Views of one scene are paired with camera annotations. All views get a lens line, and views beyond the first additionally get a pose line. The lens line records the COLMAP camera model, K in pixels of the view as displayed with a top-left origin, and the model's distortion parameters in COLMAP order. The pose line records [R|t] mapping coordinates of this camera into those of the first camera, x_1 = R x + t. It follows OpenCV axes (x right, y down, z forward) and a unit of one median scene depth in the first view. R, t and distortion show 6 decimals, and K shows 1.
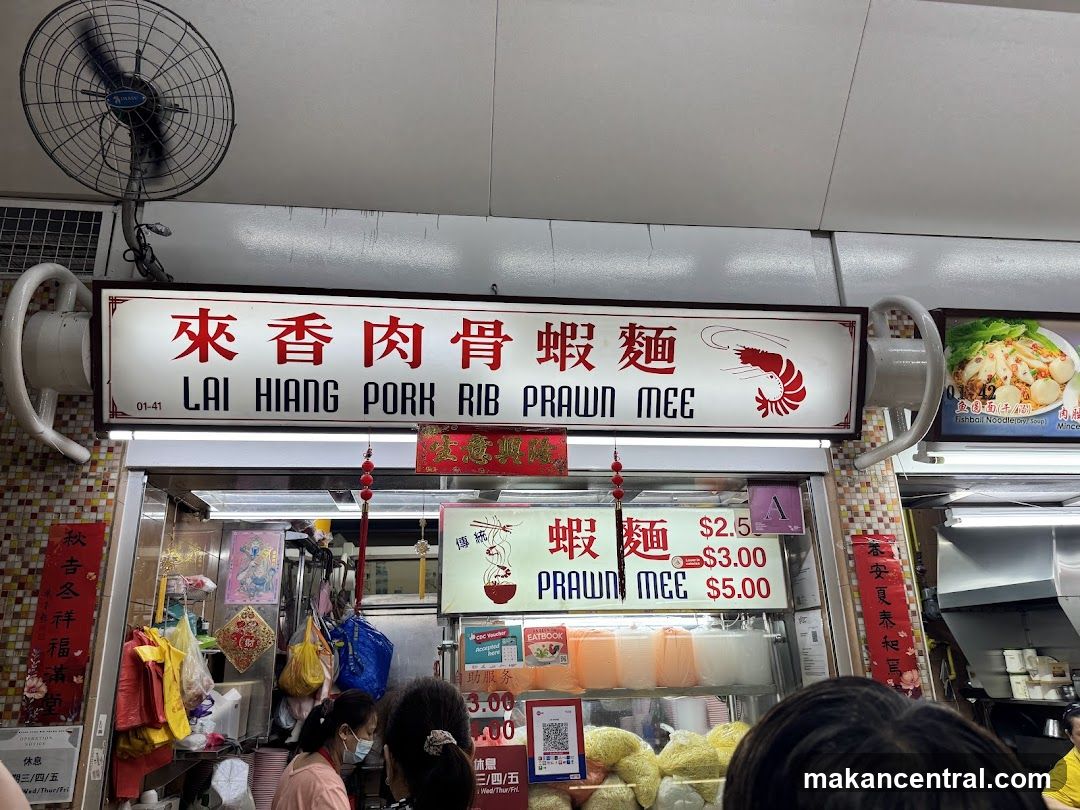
lens RADIAL K [[762.7, 0, 534.0], [0, 762.7, 409.8], [0, 0, 1]] dist [0.173645, -0.325820]
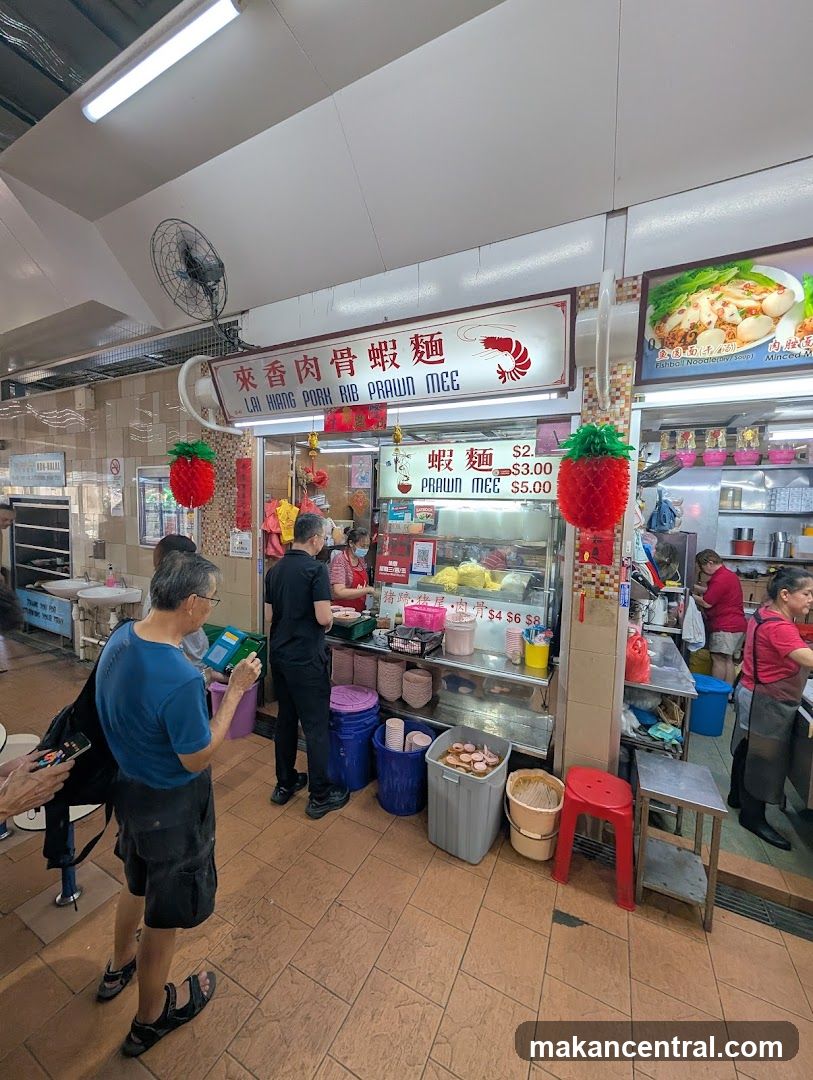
lens RADIAL K [[409.3, 0, 401.5], [0, 409.3, 538.2], [0, 0, 1]] dist [-0.002781, -0.000402]
pose [[0.826407, 0.088906, -0.556010, 0.623277], [0.128801, 0.931427, 0.340374, -0.007128], [0.548143, -0.352902, 0.758287, 0.152959]]
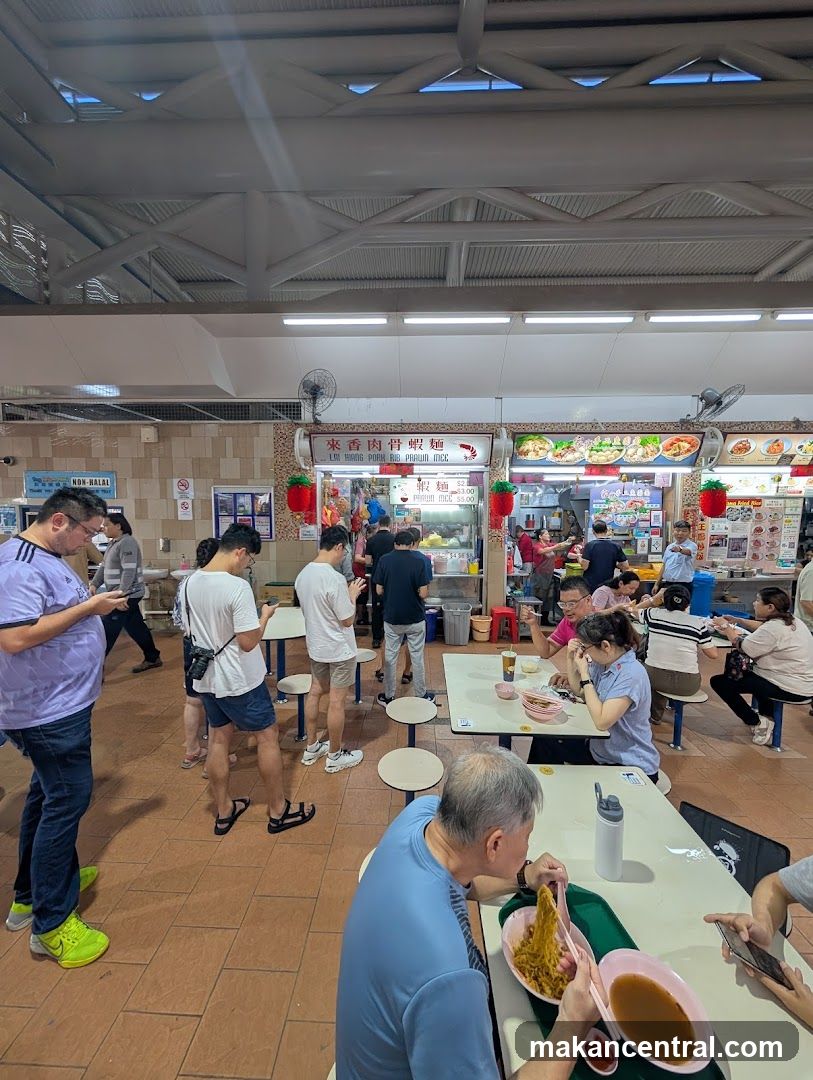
lens RADIAL K [[409.3, 0, 401.5], [0, 409.3, 538.2], [0, 0, 1]] dist [-0.002781, -0.000402]
pose [[0.986763, 0.041091, -0.156879, 0.322242], [0.022505, 0.923309, 0.383398, -0.450395], [0.160602, -0.381853, 0.910162, -1.169841]]
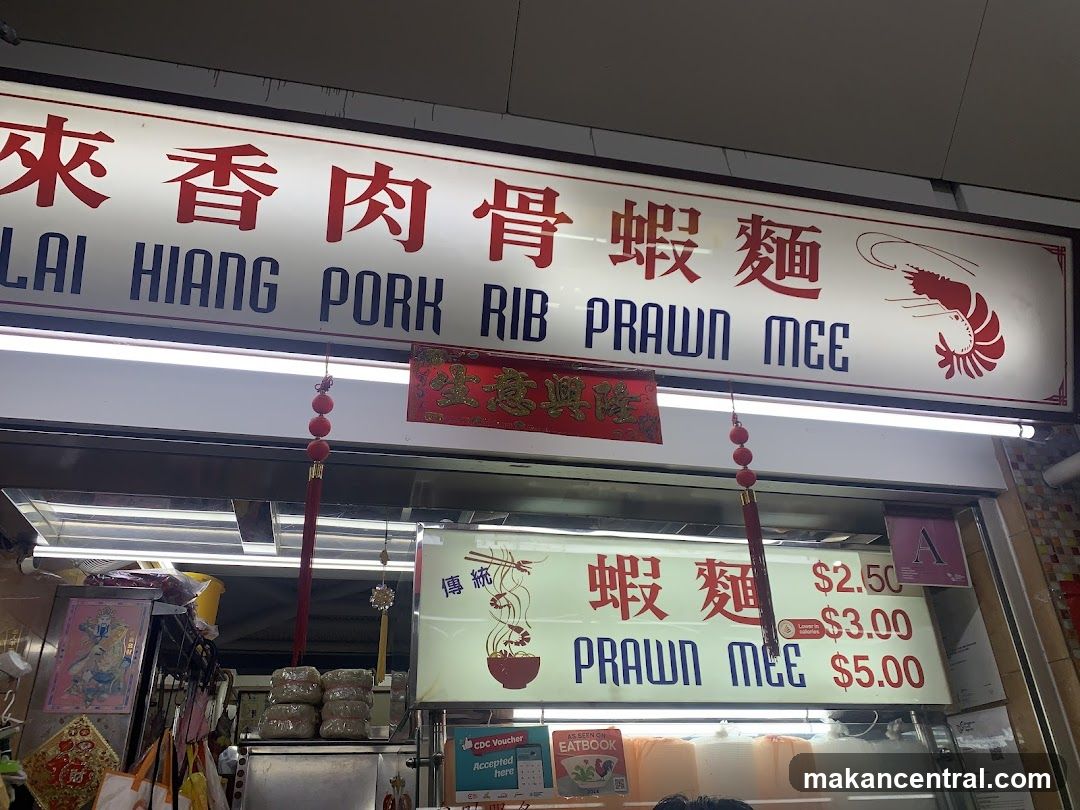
lens RADIAL K [[835.2, 0, 526.5], [0, 835.2, 401.4], [0, 0, 1]] dist [0.050716, -0.069855]
pose [[0.994830, 0.044119, 0.091469, -0.115415], [-0.027803, 0.984612, -0.172530, 0.160782], [-0.097673, 0.169094, 0.980748, 0.357614]]
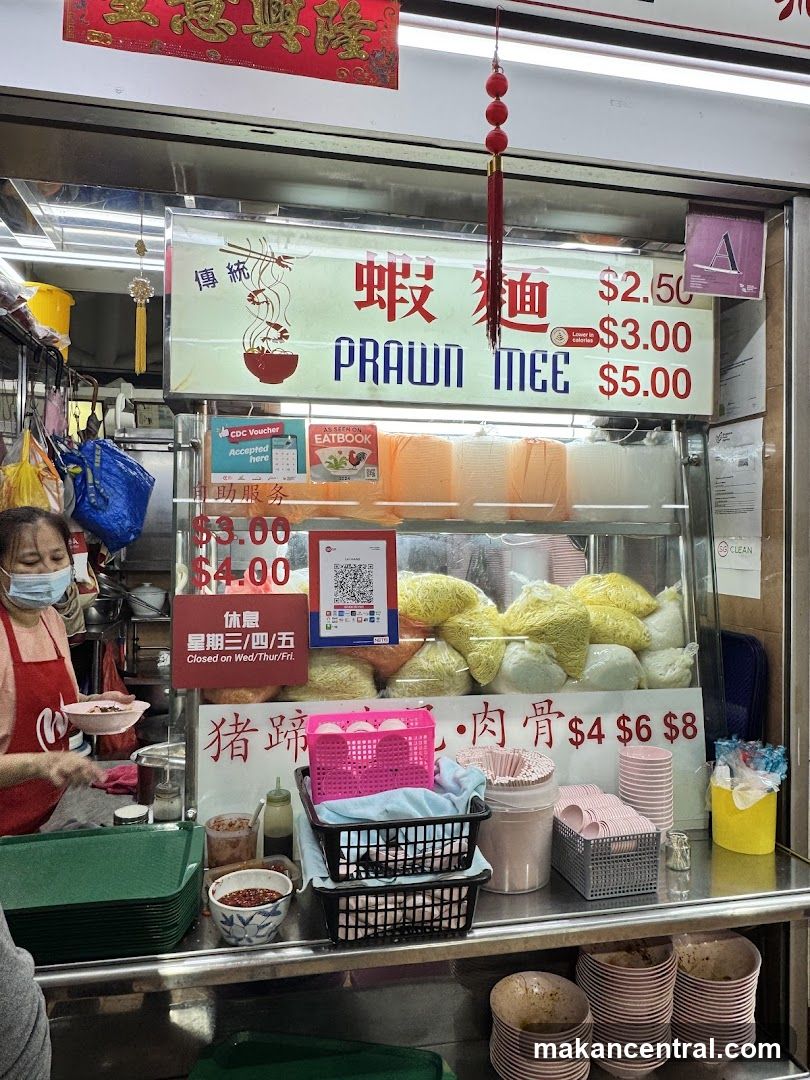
lens RADIAL K [[754.1, 0, 399.9], [0, 754.1, 535.9], [0, 0, 1]] dist [-0.021960, 0.053869]
pose [[0.996353, 0.032114, 0.079055, 0.016157], [-0.055161, 0.949270, 0.309587, 0.196476], [-0.065103, -0.312819, 0.947579, 0.439587]]
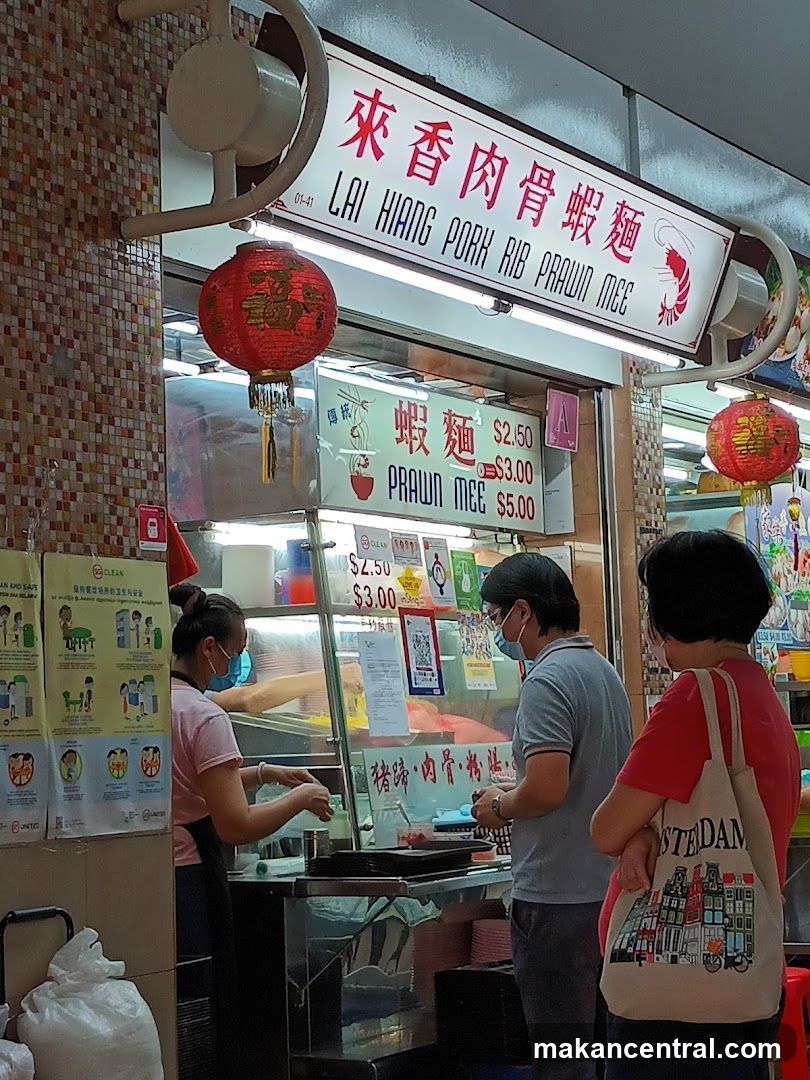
lens RADIAL K [[2176.3, 0, 466.6], [0, 2176.3, 538.9], [0, 0, 1]] dist [0.171734, -1.380253]
pose [[0.603407, 0.074624, 0.793934, -1.903441], [-0.227391, 0.970377, 0.081614, 0.098096], [-0.764326, -0.229780, 0.602501, -0.448899]]
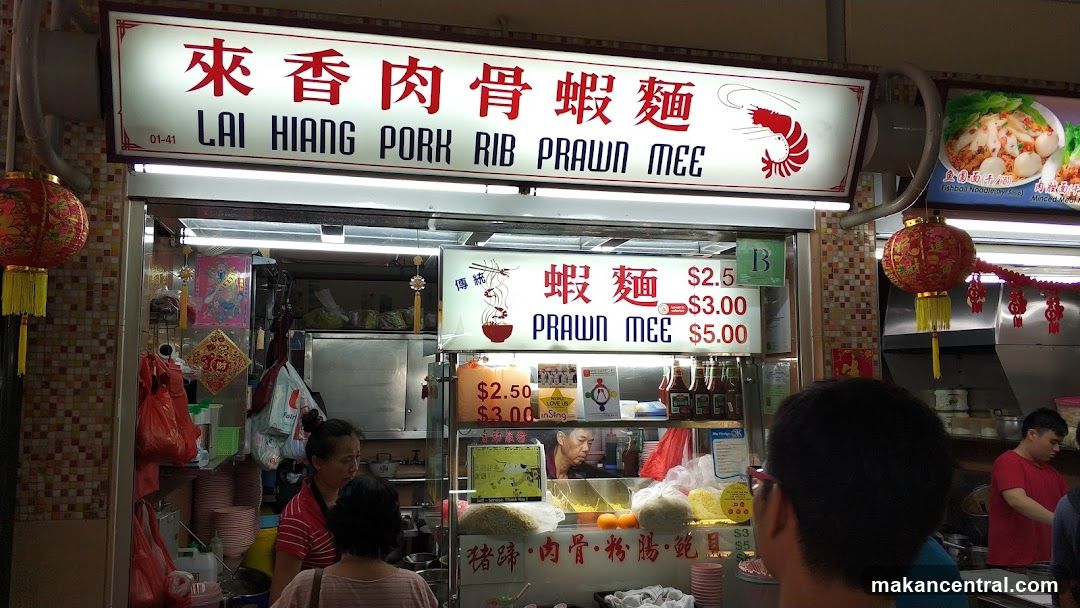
lens RADIAL K [[843.6, 0, 536.2], [0, 843.6, 302.8], [0, 0, 1]] dist [0.136085, -0.288918]
pose [[0.994869, 0.035640, 0.094690, -0.112101], [-0.055575, 0.974569, 0.217086, -0.058696], [-0.084545, -0.221234, 0.971549, -0.117366]]
